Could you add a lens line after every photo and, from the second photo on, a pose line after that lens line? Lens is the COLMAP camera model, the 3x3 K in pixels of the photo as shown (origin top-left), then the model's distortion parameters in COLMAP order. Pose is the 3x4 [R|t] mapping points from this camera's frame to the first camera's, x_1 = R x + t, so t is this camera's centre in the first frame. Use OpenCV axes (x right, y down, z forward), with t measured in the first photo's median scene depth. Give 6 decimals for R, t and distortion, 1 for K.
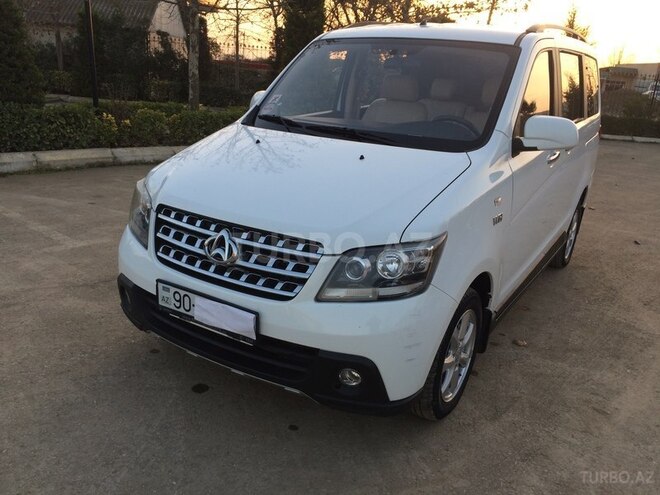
lens RADIAL K [[563.3, 0, 328.0], [0, 563.3, 252.0], [0, 0, 1]] dist [0.052779, -0.080838]
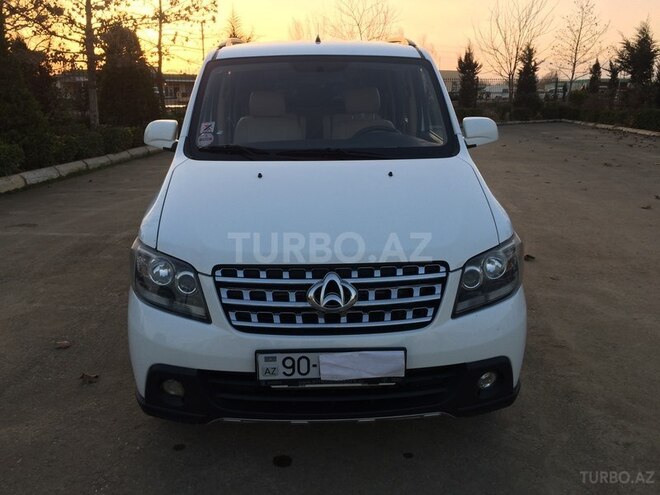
lens RADIAL K [[563.3, 0, 323.3], [0, 563.3, 244.2], [0, 0, 1]] dist [0.052779, -0.080838]
pose [[0.828612, -0.215938, 0.516501, -0.634515], [0.228455, 0.972725, 0.040170, -0.121326], [-0.511088, 0.084713, 0.855344, 0.219176]]
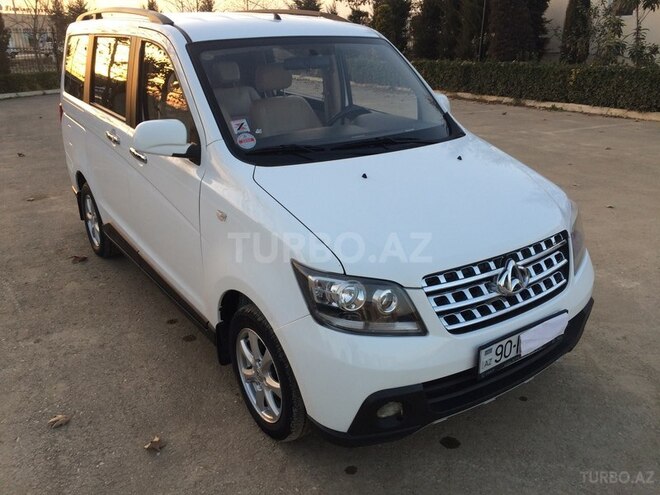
lens RADIAL K [[563.3, 0, 328.4], [0, 563.3, 250.5], [0, 0, 1]] dist [0.052779, -0.080838]
pose [[0.394625, -0.393518, 0.830310, -1.090858], [0.319323, 0.906059, 0.277652, -0.418820], [-0.861571, 0.155568, 0.483213, 0.772938]]
